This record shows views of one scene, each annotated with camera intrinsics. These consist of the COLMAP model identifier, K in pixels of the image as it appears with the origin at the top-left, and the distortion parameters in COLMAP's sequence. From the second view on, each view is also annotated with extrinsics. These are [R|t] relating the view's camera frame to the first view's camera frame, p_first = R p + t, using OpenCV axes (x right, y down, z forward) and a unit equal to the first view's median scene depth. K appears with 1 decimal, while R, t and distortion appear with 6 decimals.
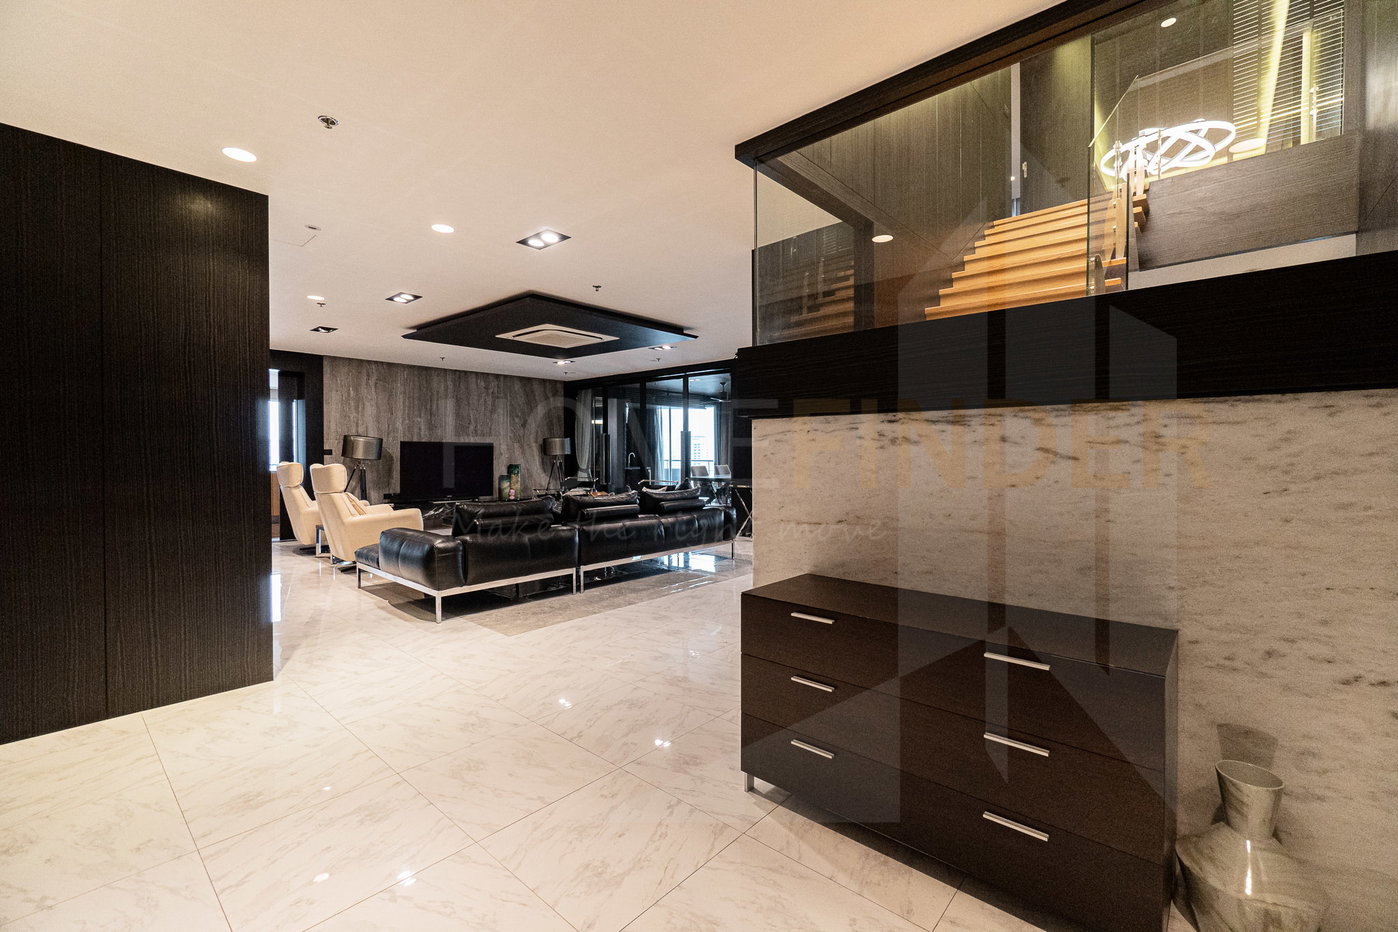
lens RADIAL K [[595.0, 0, 690.7], [0, 595.0, 462.1], [0, 0, 1]] dist [-0.007664, 0.001111]
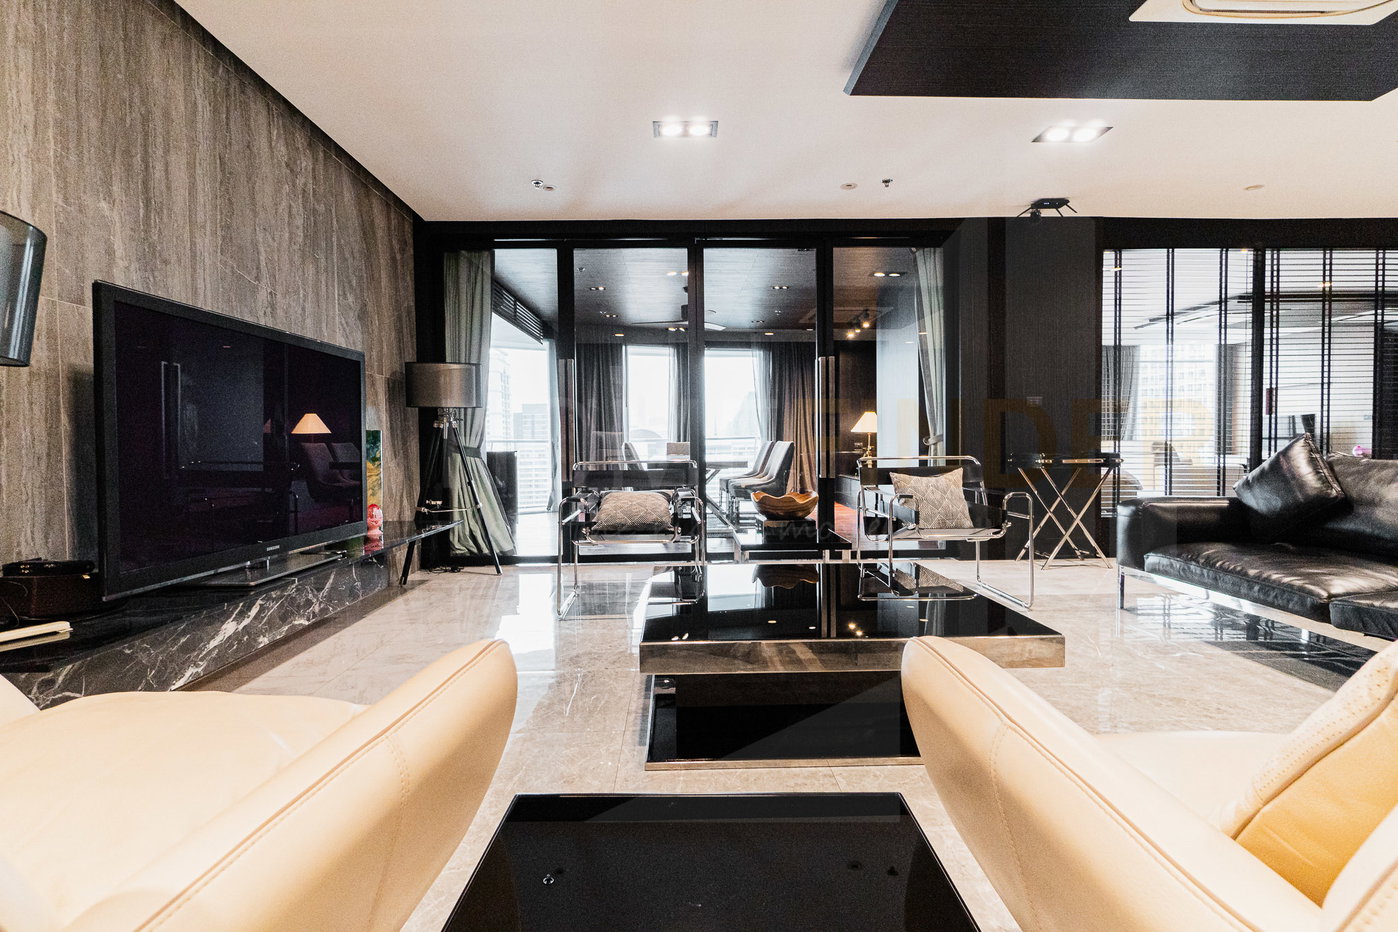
lens RADIAL K [[685.5, 0, 695.7], [0, 685.5, 463.9], [0, 0, 1]] dist [0.000638, -0.001869]
pose [[0.728860, -0.028783, 0.684058, -0.645407], [0.024572, 0.999572, 0.015877, 0.030706], [-0.684222, 0.005236, 0.729255, 0.918701]]
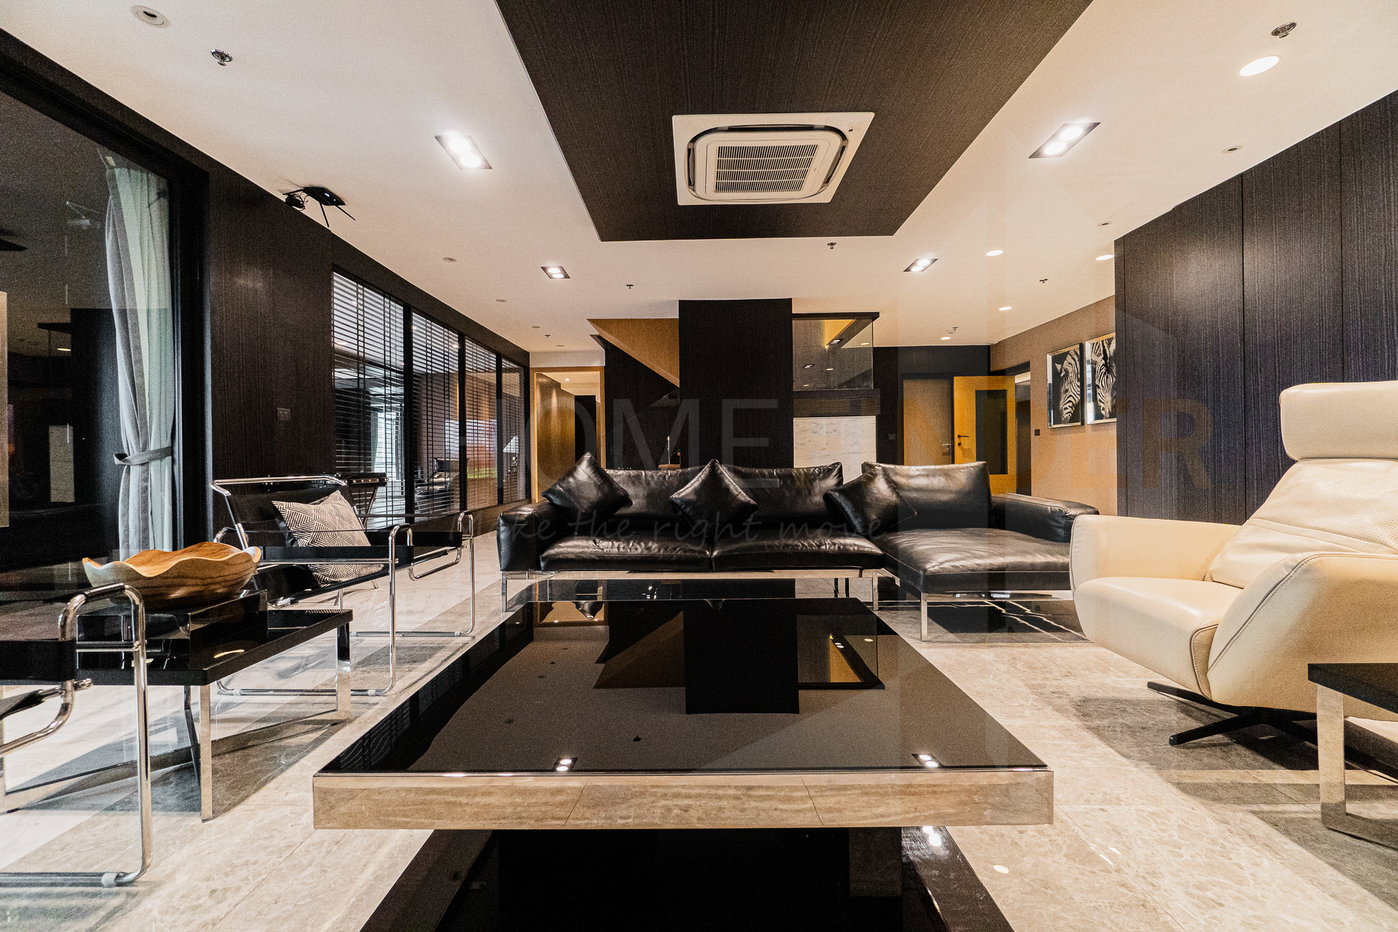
lens RADIAL K [[595.0, 0, 690.7], [0, 595.0, 462.1], [0, 0, 1]] dist [-0.007664, 0.001111]
pose [[-0.654115, 0.008090, 0.756352, -0.524023], [0.026087, 0.999589, 0.011870, 0.031319], [-0.755945, 0.027496, -0.654057, 1.290162]]
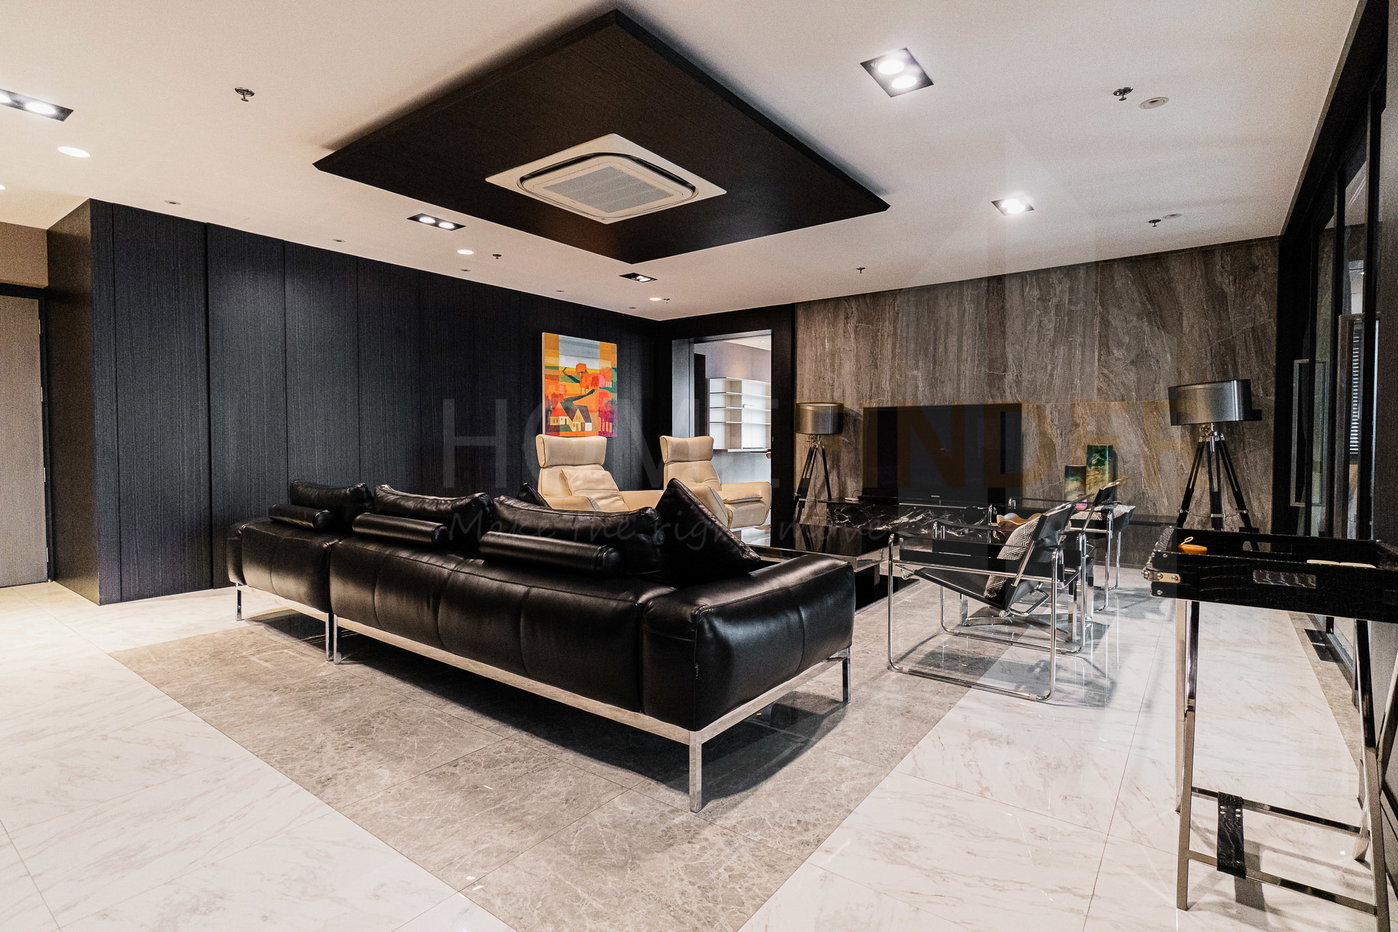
lens RADIAL K [[685.5, 0, 695.7], [0, 685.5, 463.9], [0, 0, 1]] dist [0.000638, -0.001869]
pose [[0.084213, 0.035359, -0.995820, 0.353835], [-0.014166, 0.999312, 0.034285, 0.006447], [0.996347, 0.011219, 0.084656, 0.959265]]
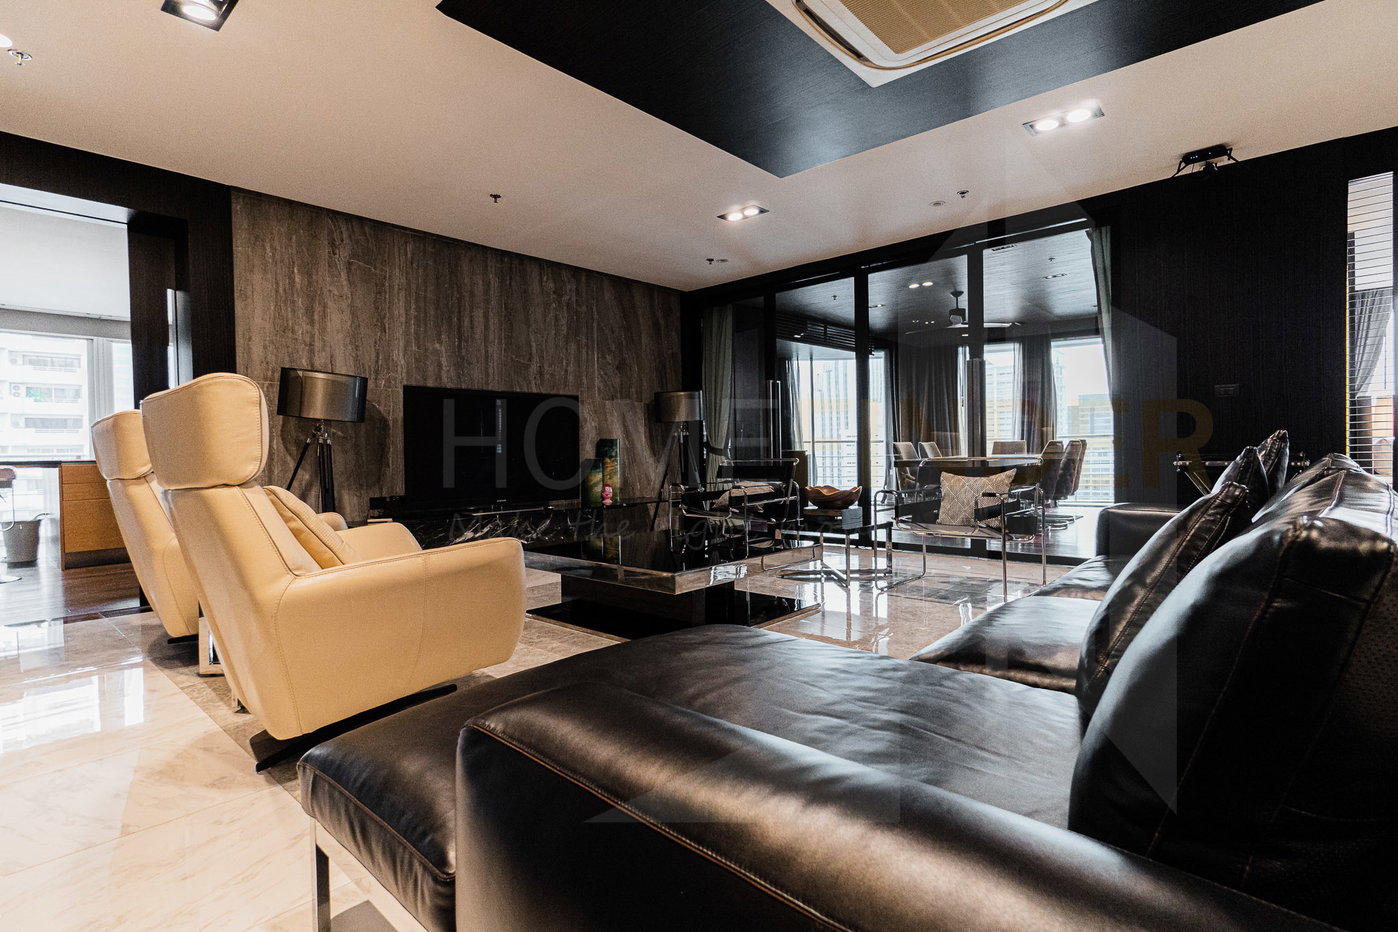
lens RADIAL K [[685.5, 0, 695.7], [0, 685.5, 463.9], [0, 0, 1]] dist [0.000638, -0.001869]
pose [[0.999795, -0.018339, -0.008567, -0.327048], [0.018361, 0.999828, 0.002528, 0.039085], [0.008519, -0.002685, 0.999960, 0.590490]]
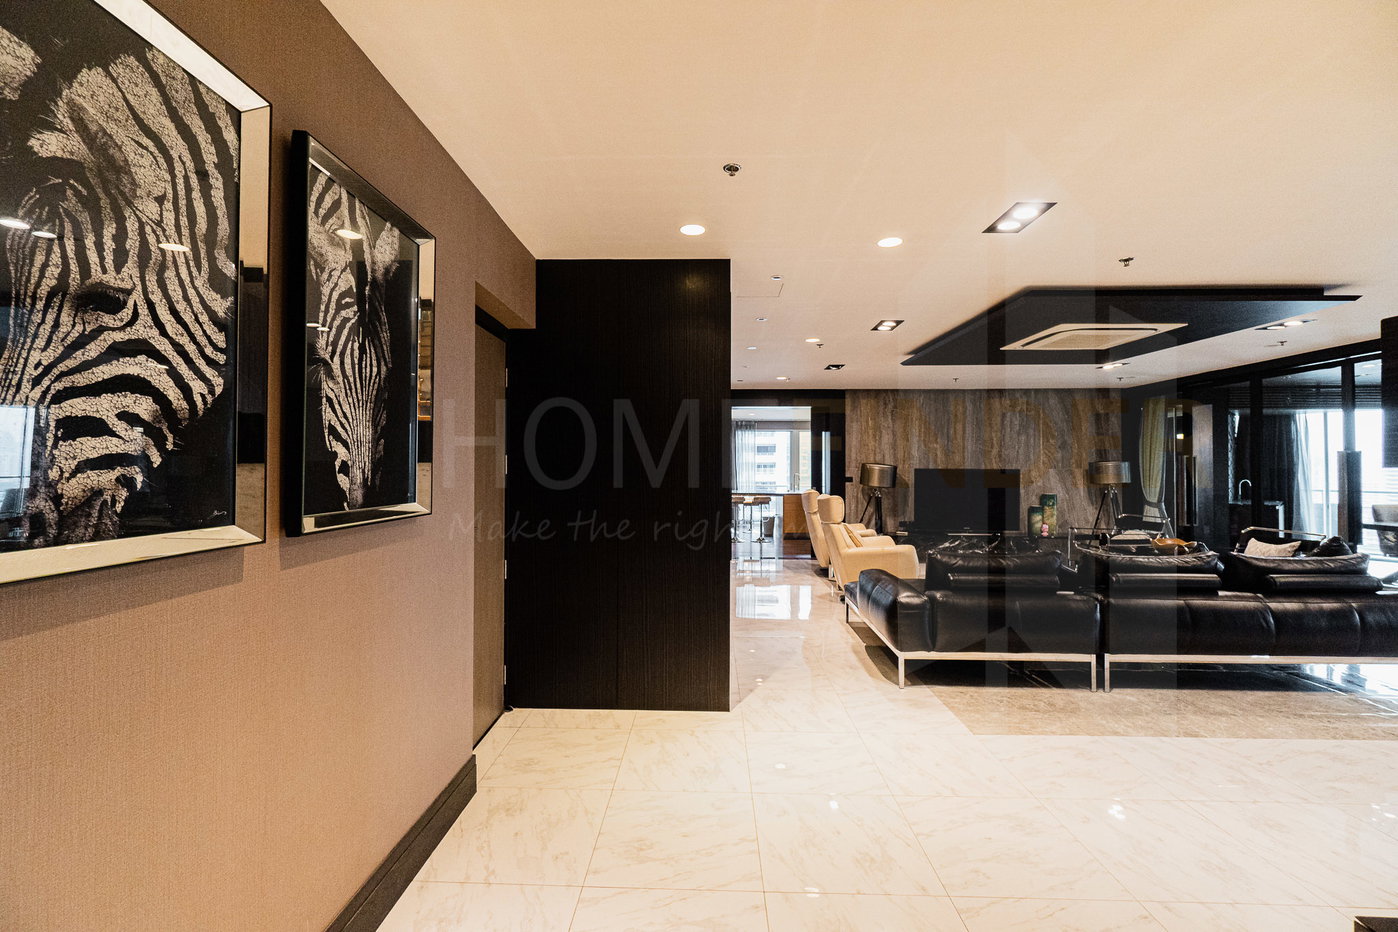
lens RADIAL K [[595.0, 0, 690.7], [0, 595.0, 462.1], [0, 0, 1]] dist [-0.007664, 0.001111]
pose [[0.641556, -0.008628, -0.767028, 0.032299], [-0.013612, 0.999651, -0.022630, -0.024163], [0.766956, 0.024959, 0.641215, 0.116708]]
